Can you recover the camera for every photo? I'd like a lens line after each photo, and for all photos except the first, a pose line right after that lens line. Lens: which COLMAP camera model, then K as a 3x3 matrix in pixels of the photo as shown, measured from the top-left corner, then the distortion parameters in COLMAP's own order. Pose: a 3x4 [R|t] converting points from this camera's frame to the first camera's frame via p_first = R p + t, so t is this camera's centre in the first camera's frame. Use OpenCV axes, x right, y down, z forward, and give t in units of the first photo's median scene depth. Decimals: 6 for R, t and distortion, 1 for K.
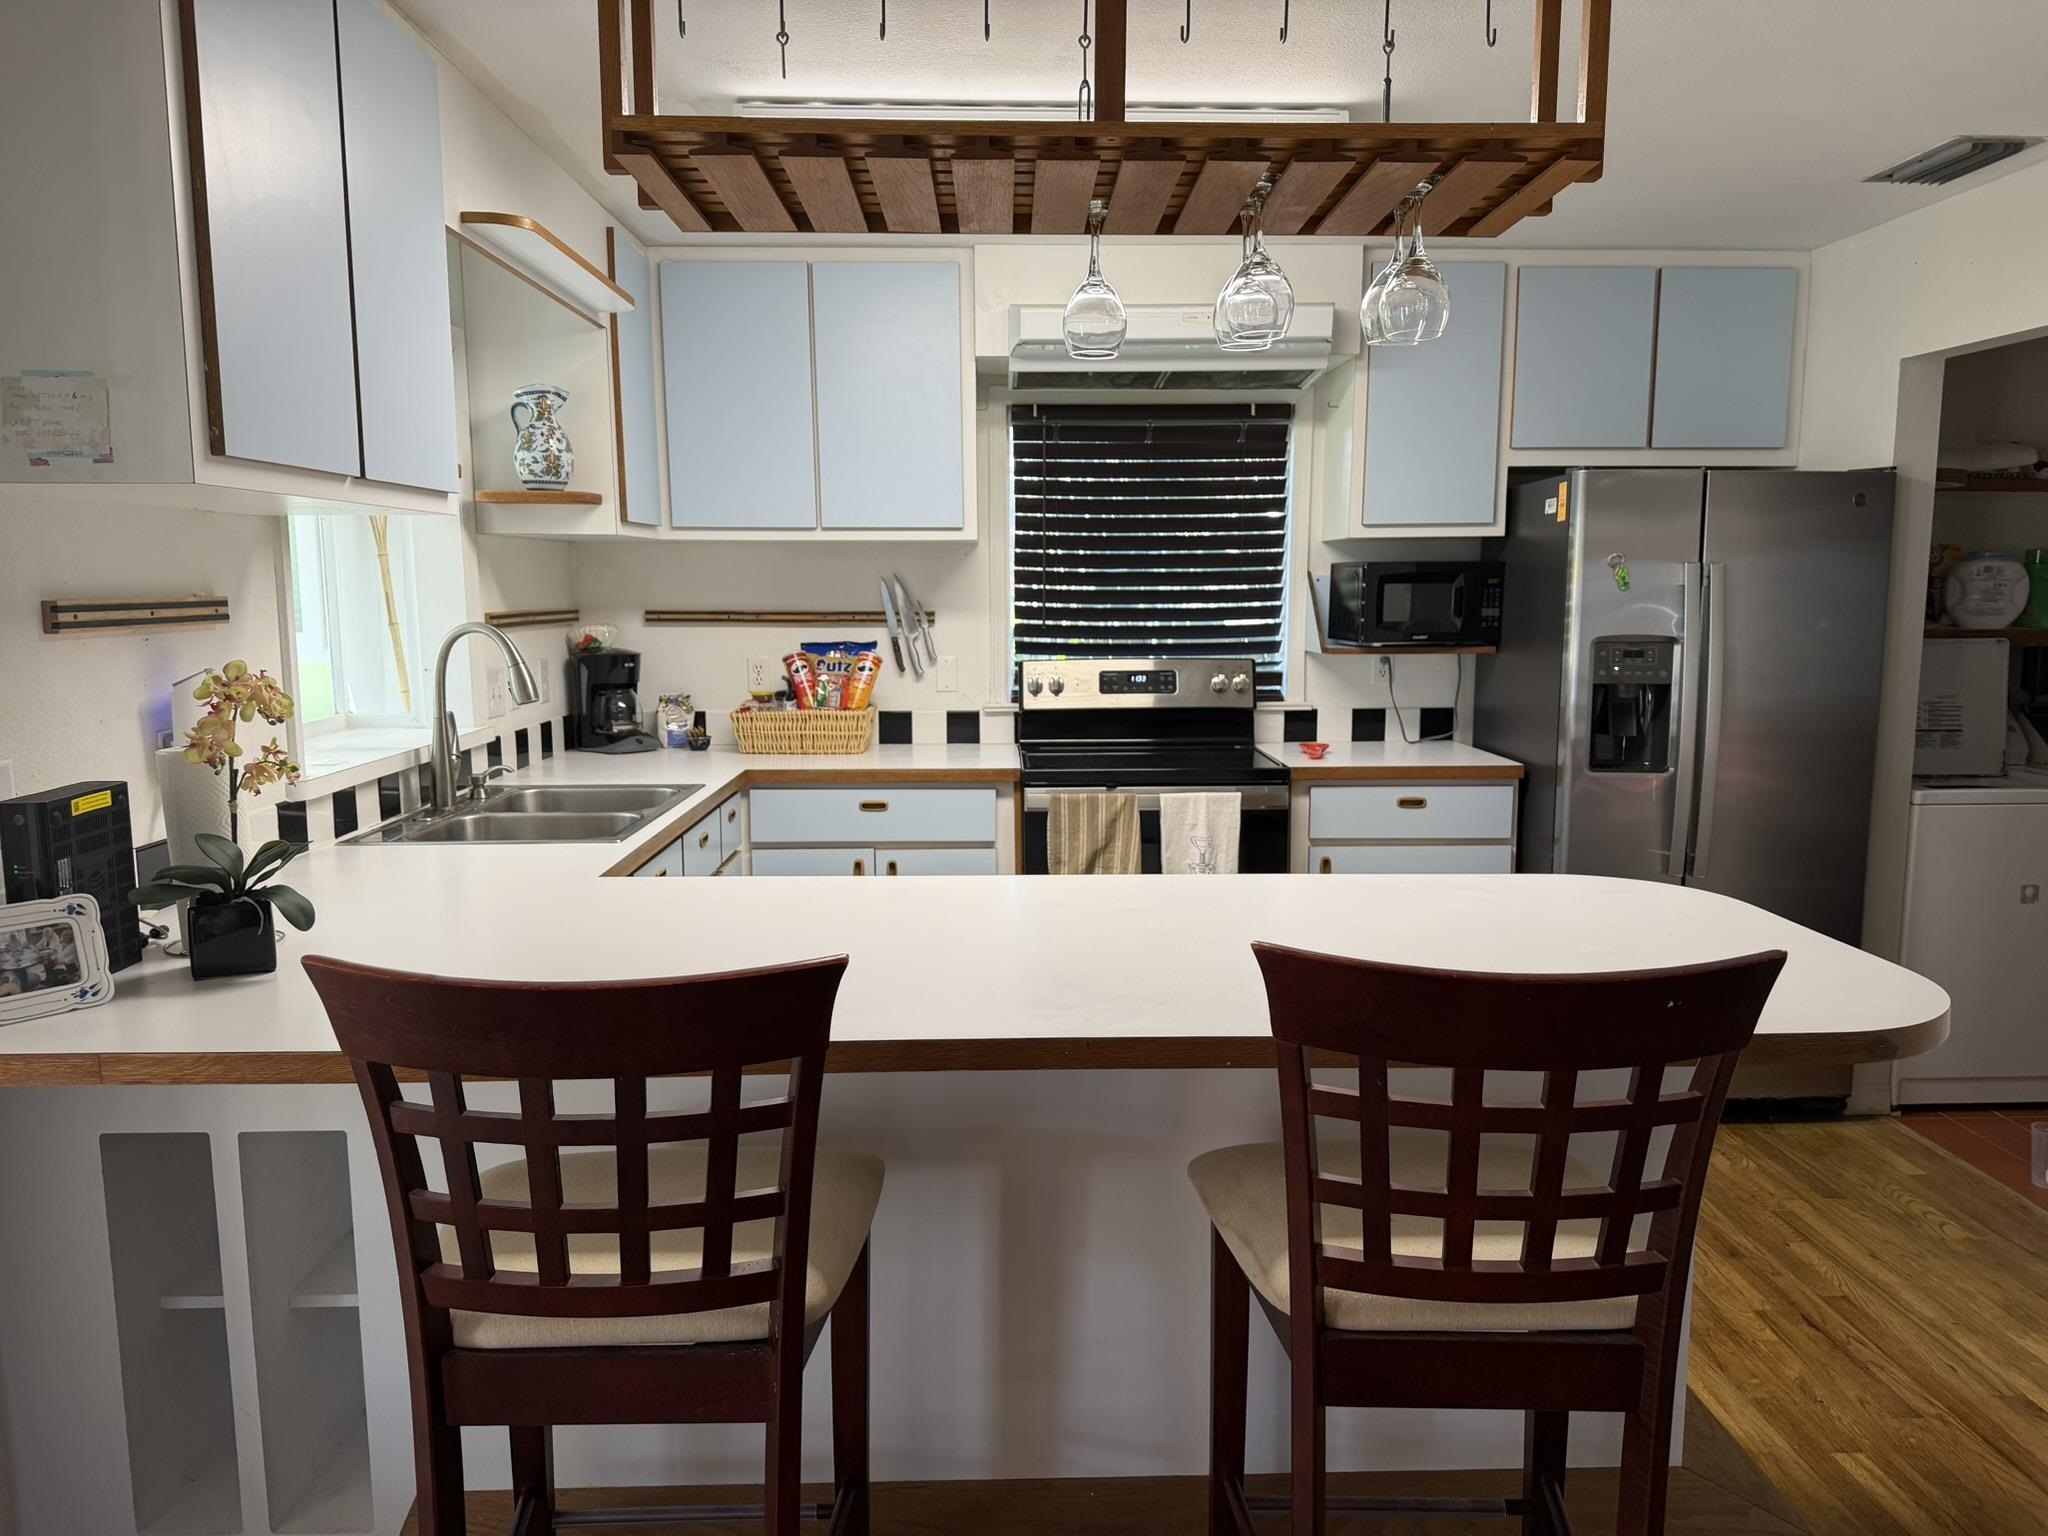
lens RADIAL K [[1429.4, 0, 1032.4], [0, 1429.4, 804.3], [0, 0, 1]] dist [0.126095, -0.143563]
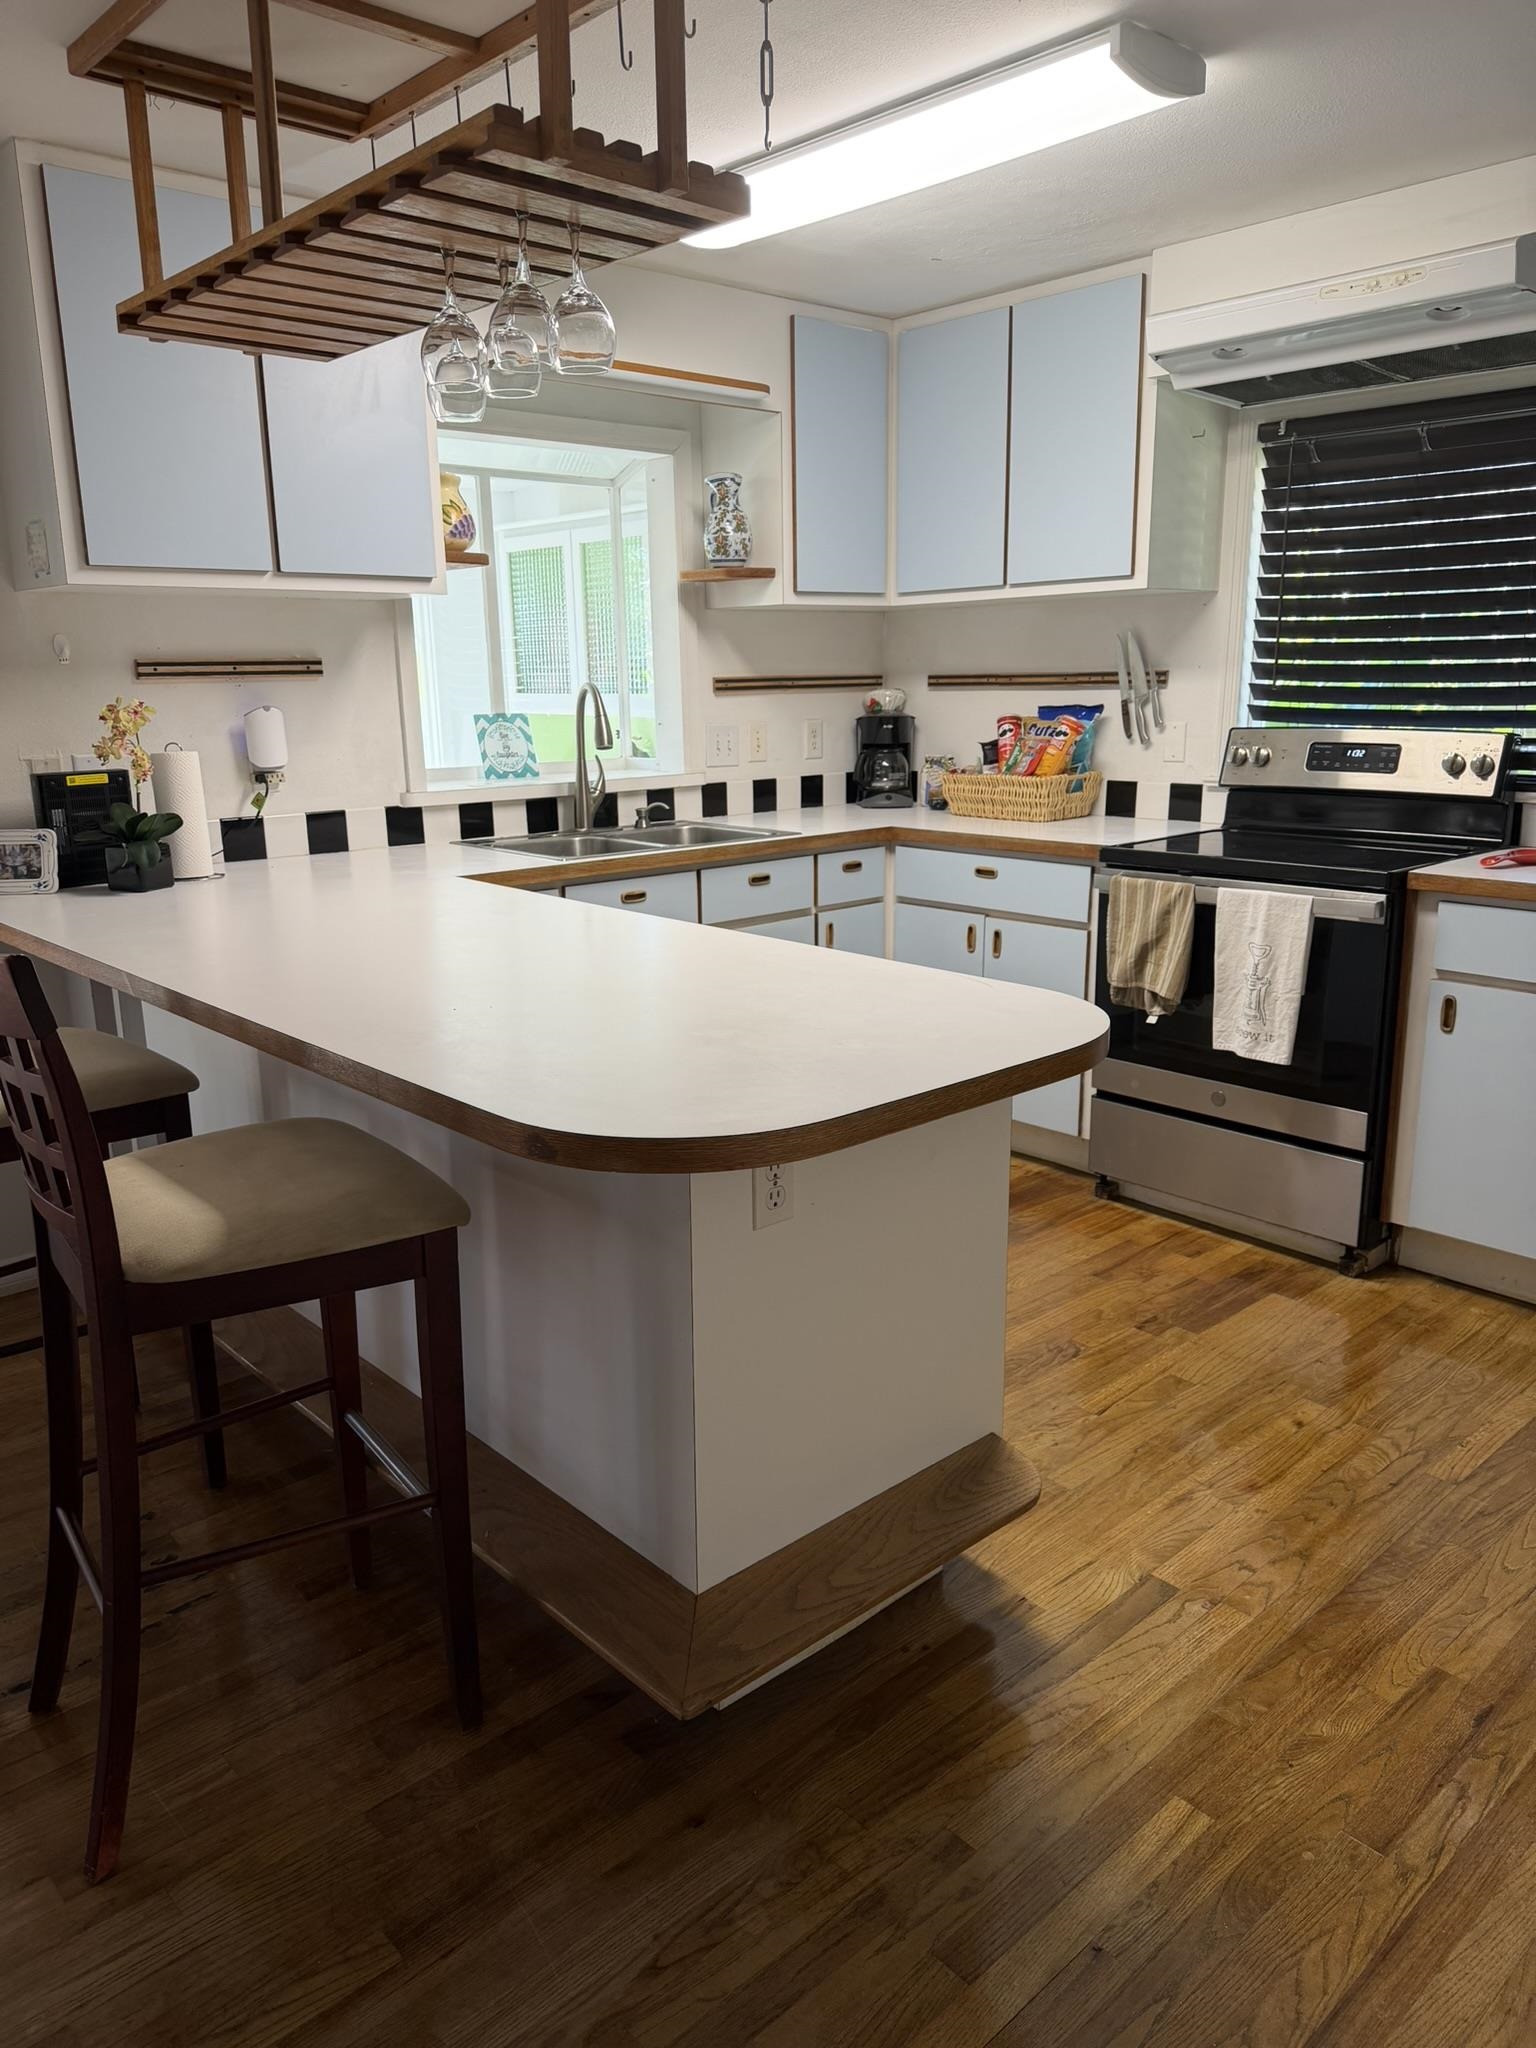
lens RADIAL K [[1458.2, 0, 765.7], [0, 1458.2, 1031.7], [0, 0, 1]] dist [0.072669, -0.097753]
pose [[0.650703, 0.176800, -0.738463, 0.538970], [-0.104520, 0.984113, 0.143514, -0.018505], [0.752104, -0.016201, 0.658845, 0.208507]]
